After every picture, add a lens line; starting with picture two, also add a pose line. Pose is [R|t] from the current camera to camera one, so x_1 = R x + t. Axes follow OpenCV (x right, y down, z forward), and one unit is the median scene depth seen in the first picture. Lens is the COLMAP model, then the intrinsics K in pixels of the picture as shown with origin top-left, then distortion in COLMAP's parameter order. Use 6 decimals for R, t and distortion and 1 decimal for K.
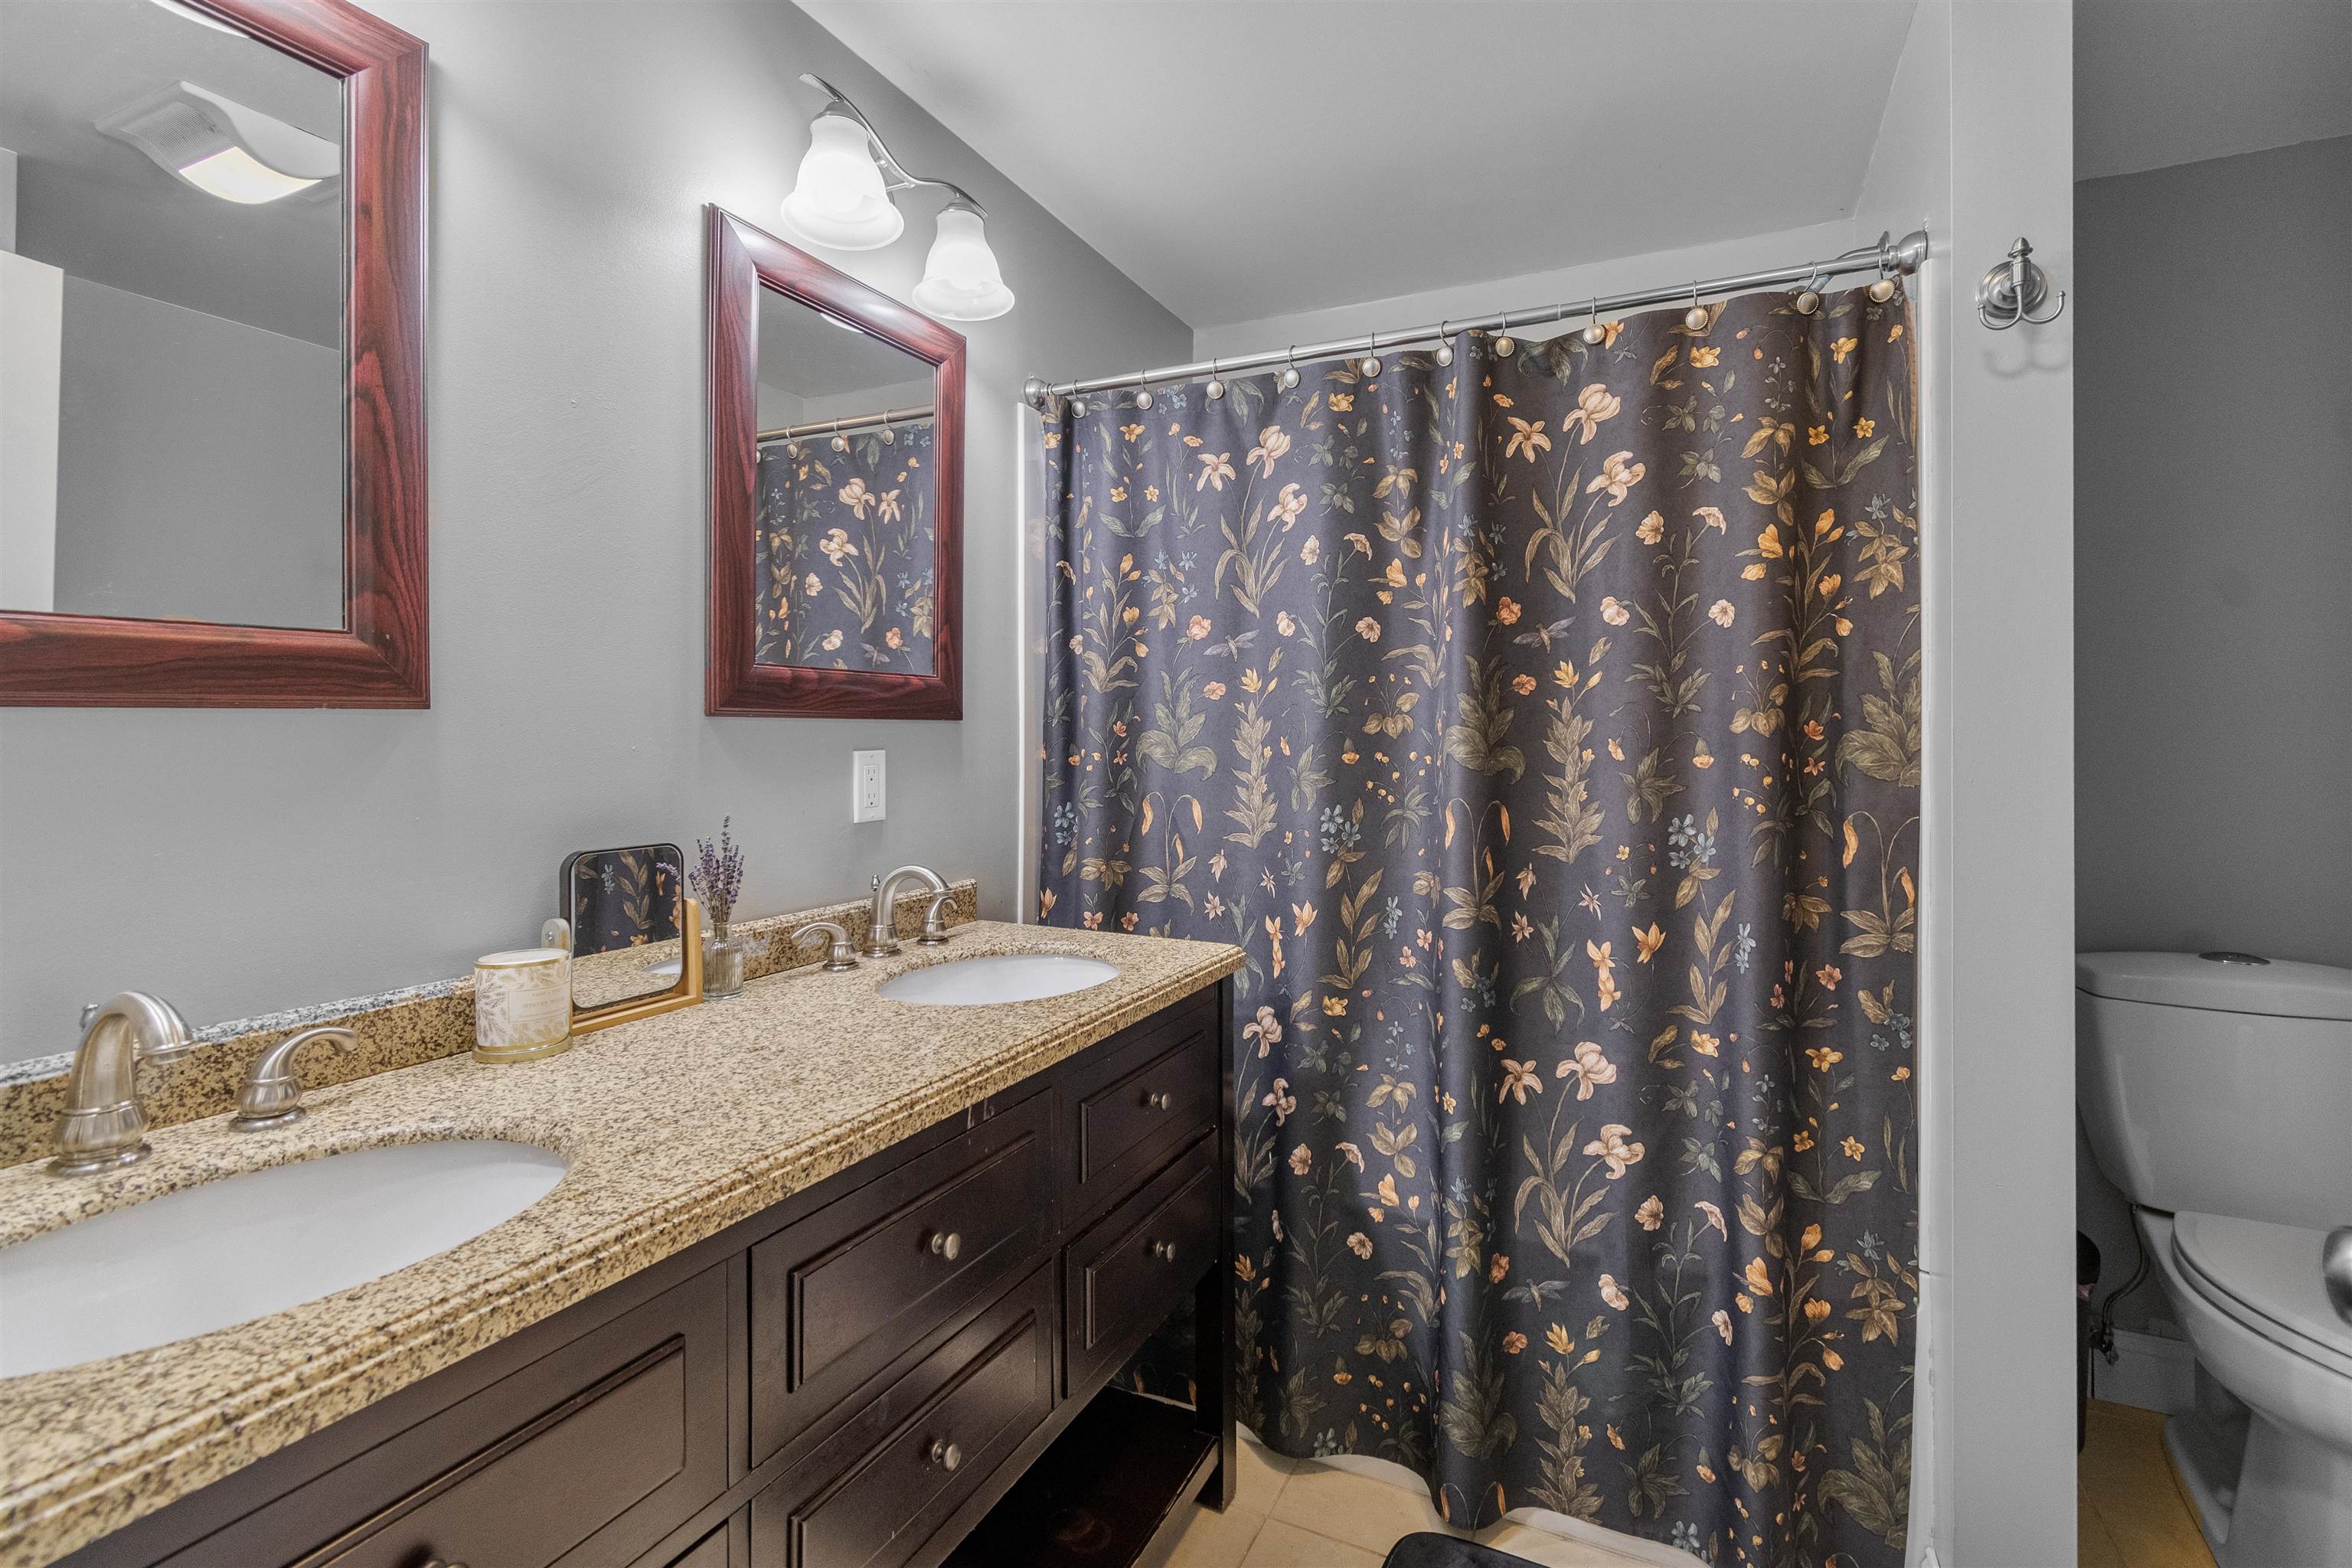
lens RADIAL K [[1095.8, 0, 1243.7], [0, 1095.8, 721.8], [0, 0, 1]] dist [0.002575, 0.000497]
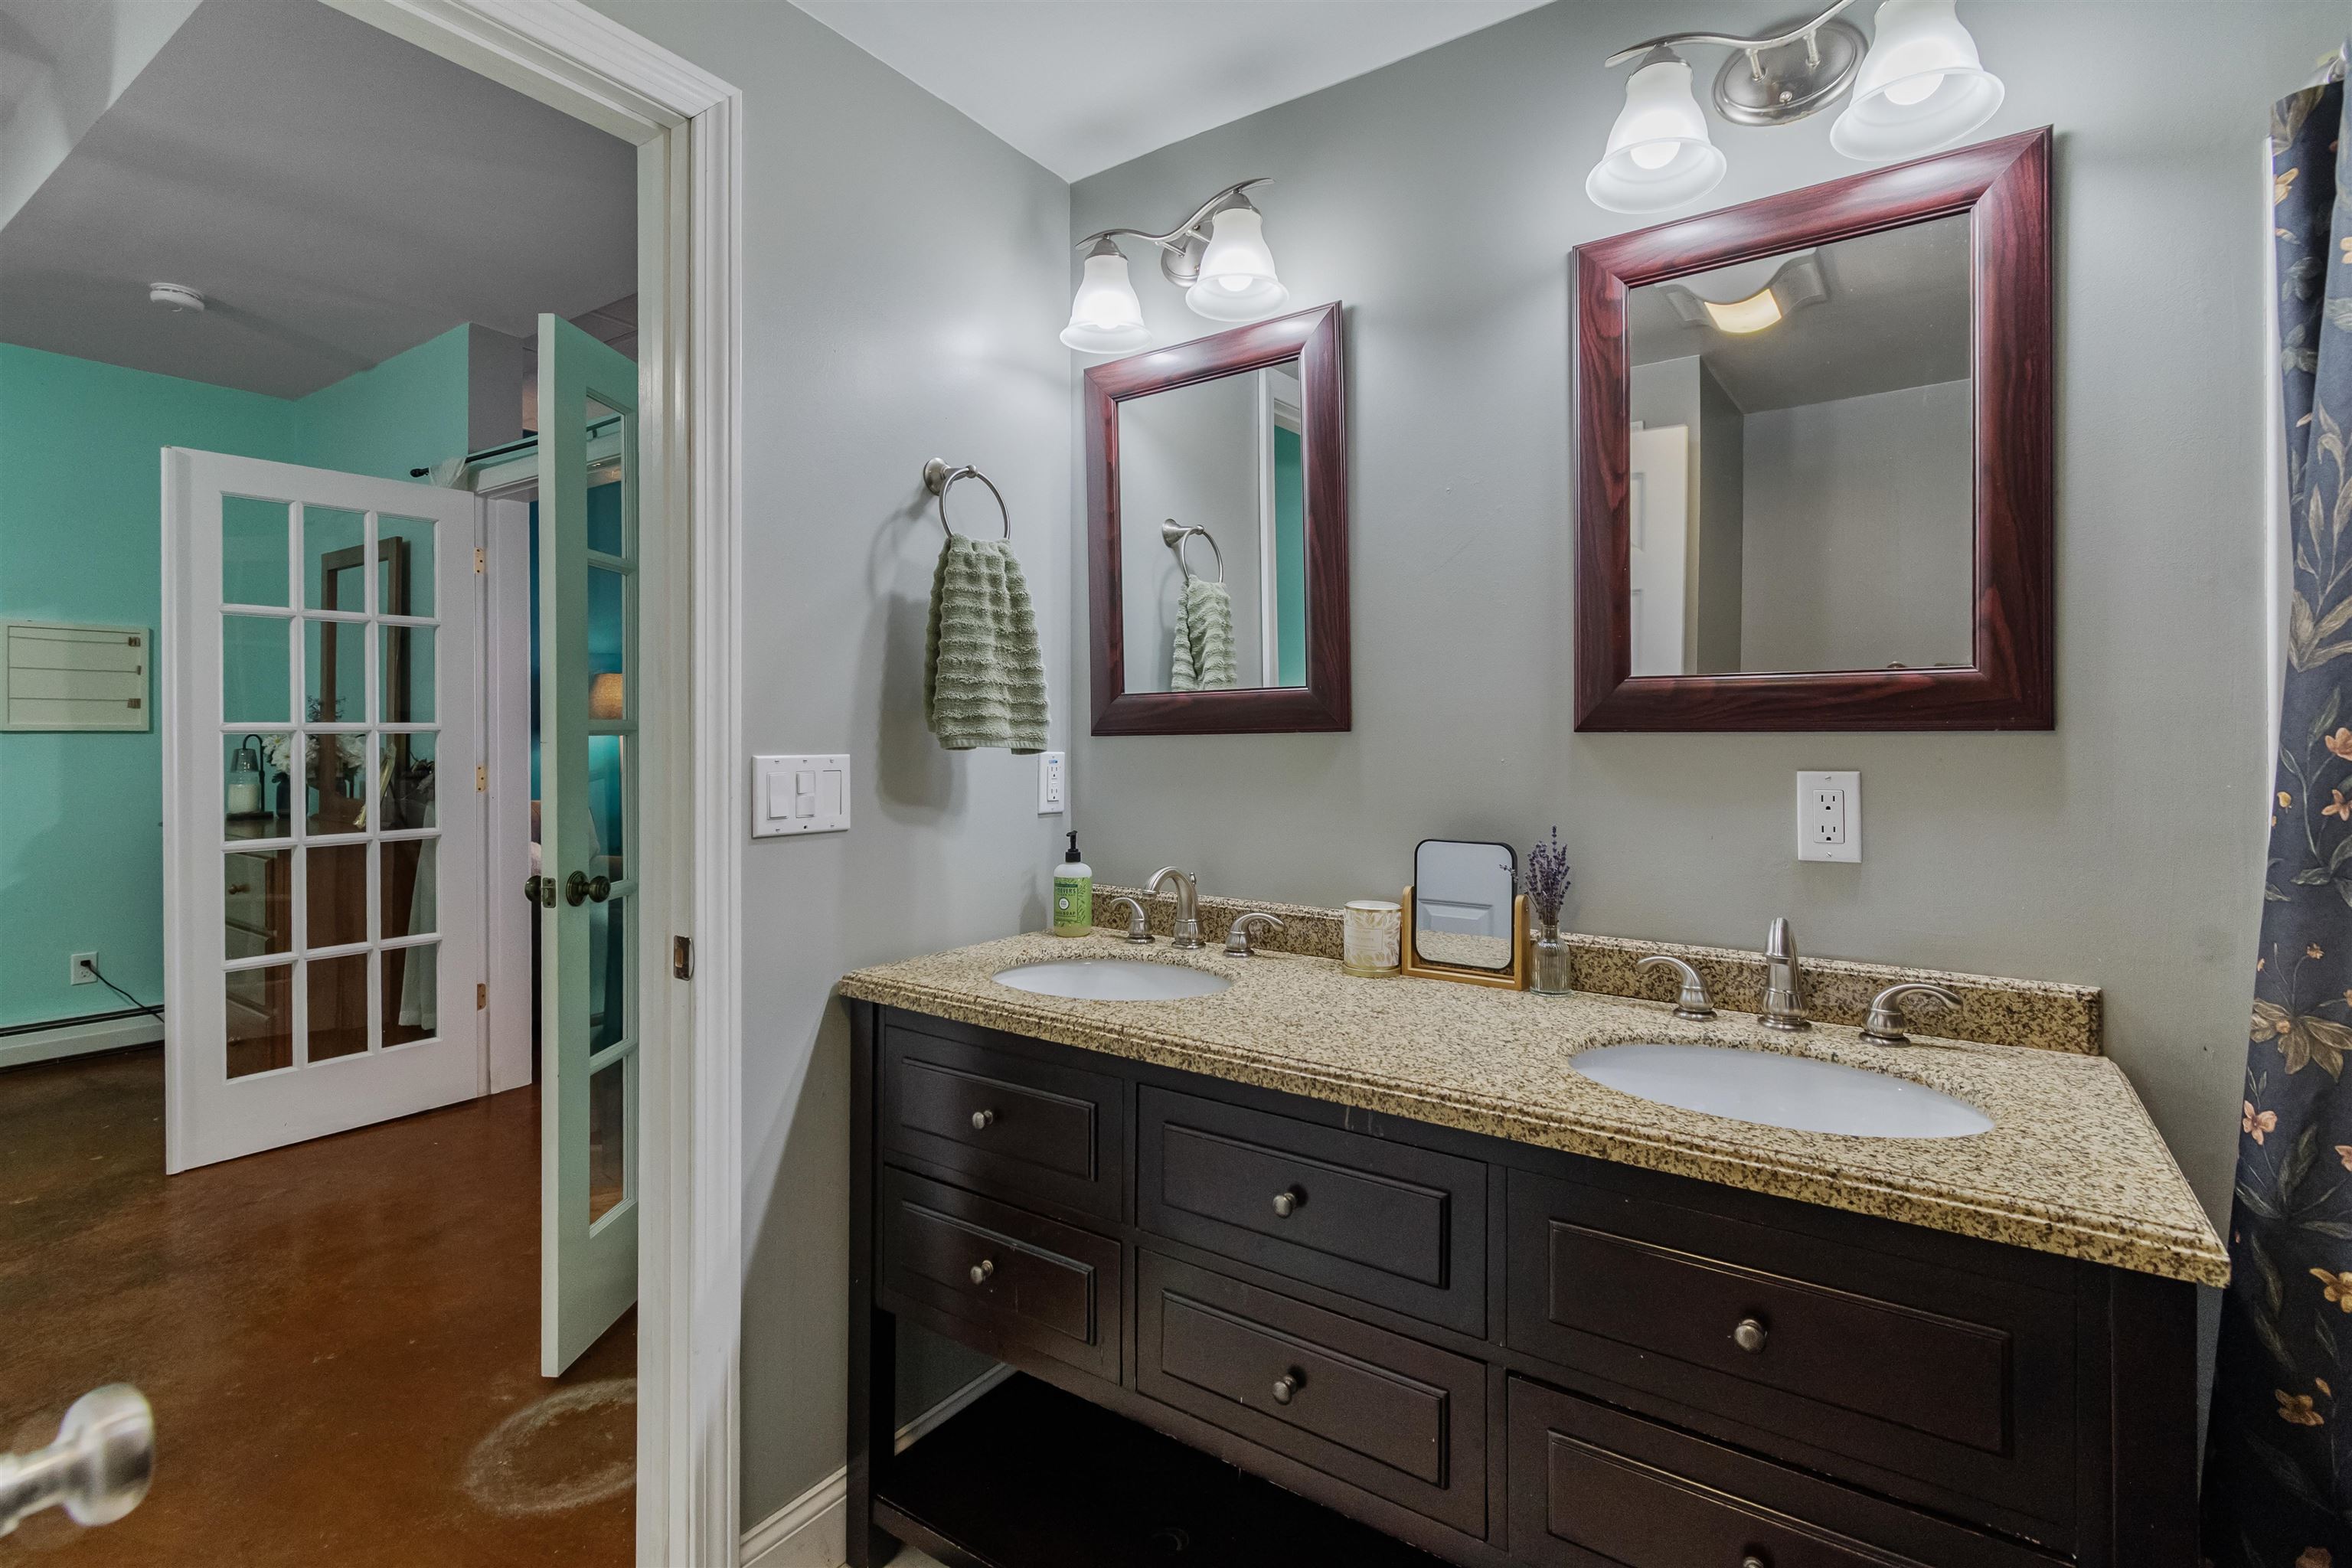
lens RADIAL K [[1095.8, 0, 1191.1], [0, 1095.8, 770.9], [0, 0, 1]] dist [0.002575, 0.000497]
pose [[-0.204367, 0.013874, -0.978796, 0.648456], [0.000382, 0.999901, 0.014094, 0.016893], [0.978894, 0.002507, -0.204352, 0.887181]]
